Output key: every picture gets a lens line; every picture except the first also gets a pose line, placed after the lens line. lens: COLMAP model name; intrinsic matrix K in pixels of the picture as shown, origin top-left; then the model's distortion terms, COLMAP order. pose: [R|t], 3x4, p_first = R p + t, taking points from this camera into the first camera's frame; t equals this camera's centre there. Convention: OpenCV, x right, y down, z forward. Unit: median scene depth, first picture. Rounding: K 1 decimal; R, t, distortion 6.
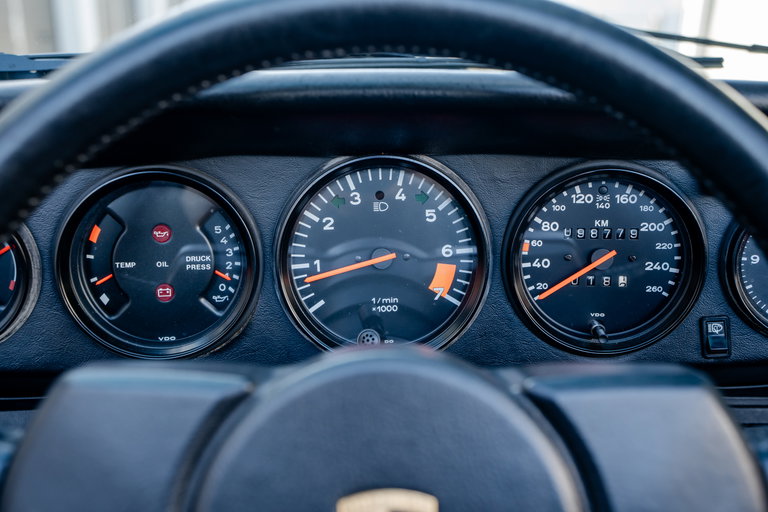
lens RADIAL K [[723.1, 0, 387.2], [0, 723.1, 260.6], [0, 0, 1]] dist [0.086388, 0.000000]
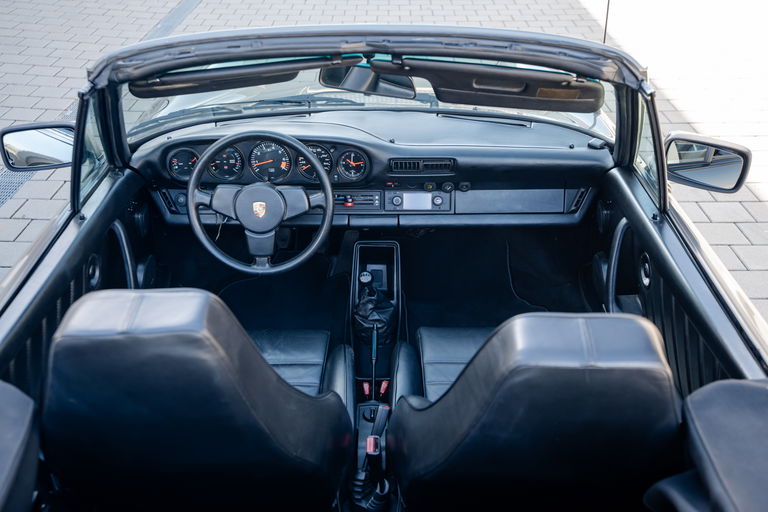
lens RADIAL K [[723.1, 0, 388.9], [0, 723.1, 250.8], [0, 0, 1]] dist [0.086388, 0.000000]
pose [[0.999607, 0.017804, -0.021652, 0.909148], [-0.011086, 0.960519, 0.277993, -0.788973], [0.025747, -0.277644, 0.960339, -3.830489]]
